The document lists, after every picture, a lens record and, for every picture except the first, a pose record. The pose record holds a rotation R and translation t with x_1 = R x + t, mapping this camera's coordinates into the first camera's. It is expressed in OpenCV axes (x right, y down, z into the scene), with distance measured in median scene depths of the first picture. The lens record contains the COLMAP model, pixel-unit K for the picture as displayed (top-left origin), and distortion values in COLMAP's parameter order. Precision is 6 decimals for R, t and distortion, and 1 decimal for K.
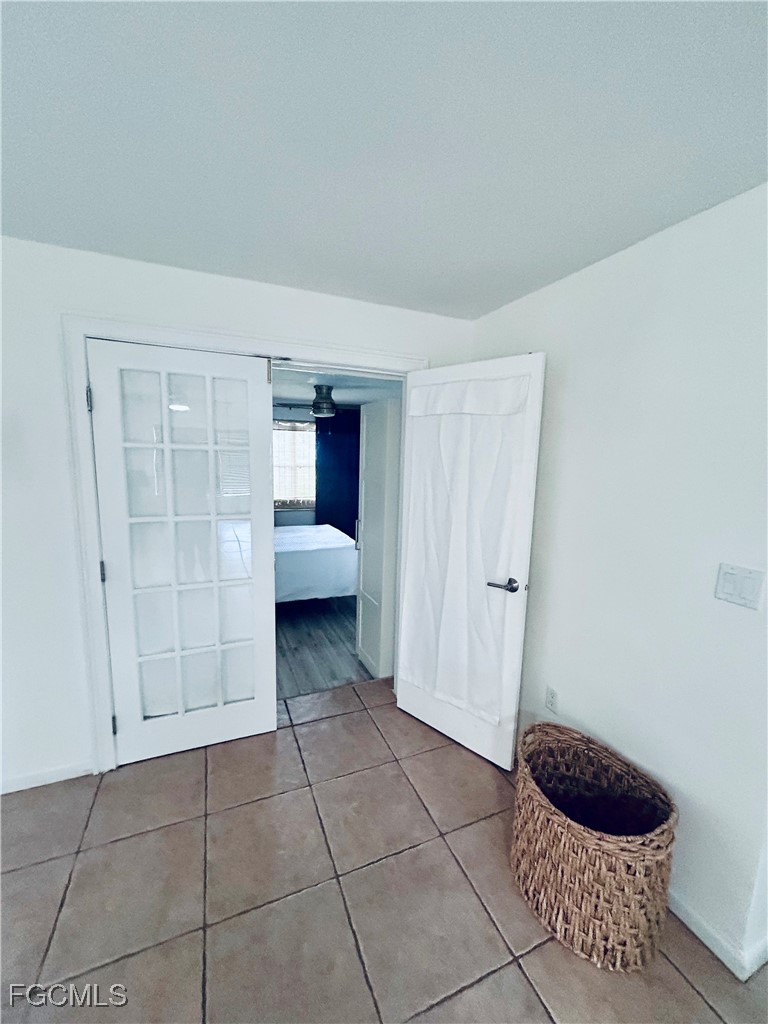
lens RADIAL K [[409.9, 0, 384.4], [0, 409.9, 512.7], [0, 0, 1]] dist [-0.000416, -0.000016]
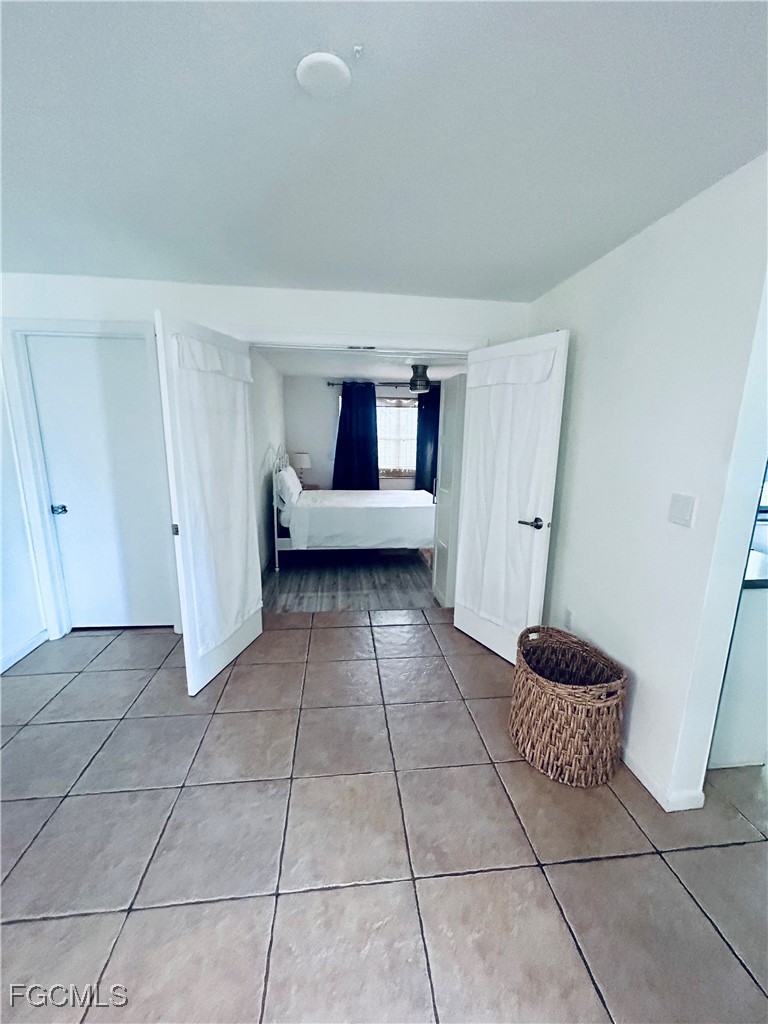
lens RADIAL K [[409.9, 0, 384.0], [0, 409.9, 512.3], [0, 0, 1]] dist [-0.000416, -0.000016]
pose [[0.957911, 0.048433, -0.282950, 0.209778], [-0.035508, 0.998086, 0.050632, 0.096043], [0.284861, -0.038454, 0.957797, -0.301343]]
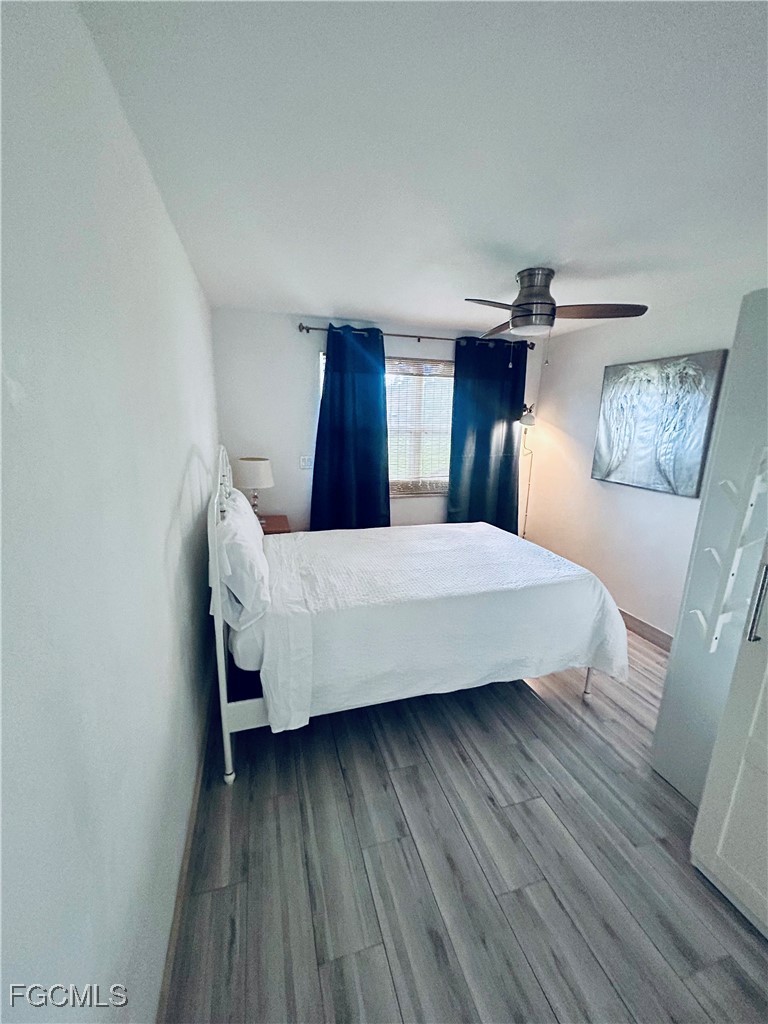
lens RADIAL K [[409.9, 0, 380.8], [0, 409.9, 510.4], [0, 0, 1]] dist [-0.000416, -0.000016]
pose [[0.993505, 0.016971, -0.112518, -0.589908], [-0.009094, 0.997494, 0.070159, -0.084576], [0.113427, -0.068680, 0.991170, 0.924376]]
